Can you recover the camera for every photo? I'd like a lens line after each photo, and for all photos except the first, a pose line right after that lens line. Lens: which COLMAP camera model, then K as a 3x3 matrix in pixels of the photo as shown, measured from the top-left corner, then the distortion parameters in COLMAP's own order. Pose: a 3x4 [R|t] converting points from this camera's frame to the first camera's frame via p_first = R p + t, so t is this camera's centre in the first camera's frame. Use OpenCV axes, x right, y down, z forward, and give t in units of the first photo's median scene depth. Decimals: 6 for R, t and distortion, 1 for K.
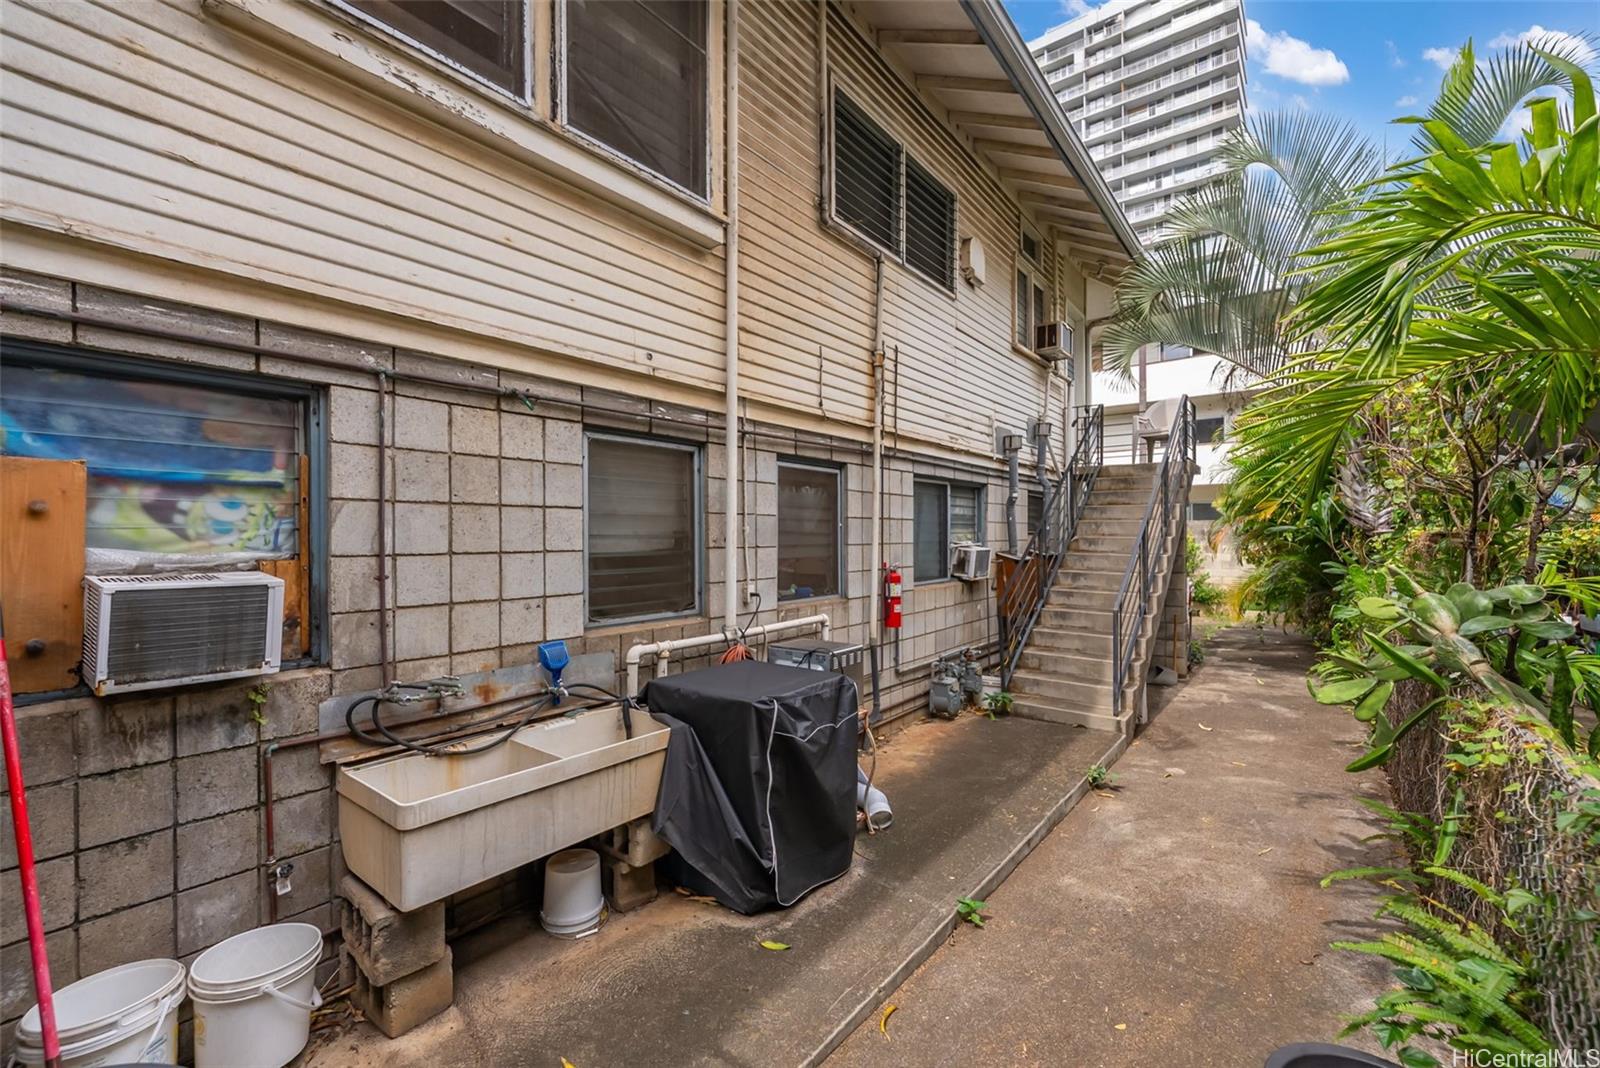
lens RADIAL K [[666.2, 0, 796.6], [0, 666.2, 536.2], [0, 0, 1]] dist [-0.000302, -0.000990]
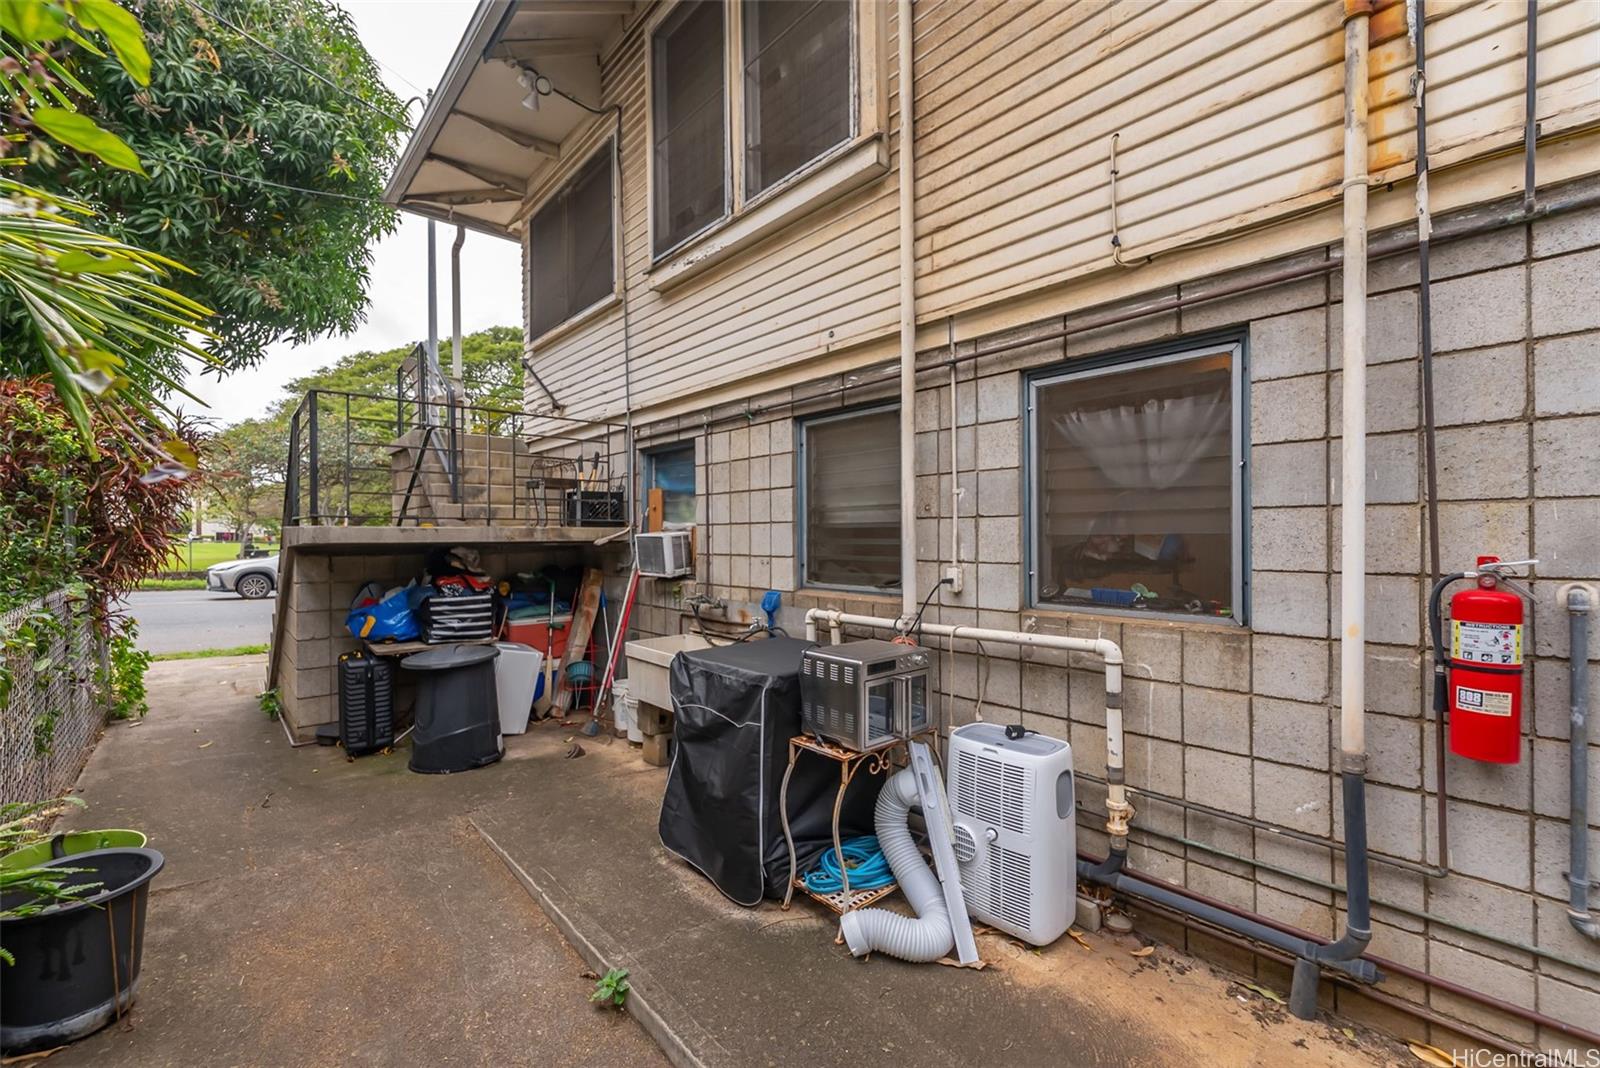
lens RADIAL K [[666.2, 0, 796.6], [0, 666.2, 536.2], [0, 0, 1]] dist [-0.000302, -0.000990]
pose [[-0.183058, 0.006299, -0.983082, 0.856968], [0.007480, 0.999959, 0.005015, 0.041111], [0.983074, -0.006435, -0.183097, 1.202567]]
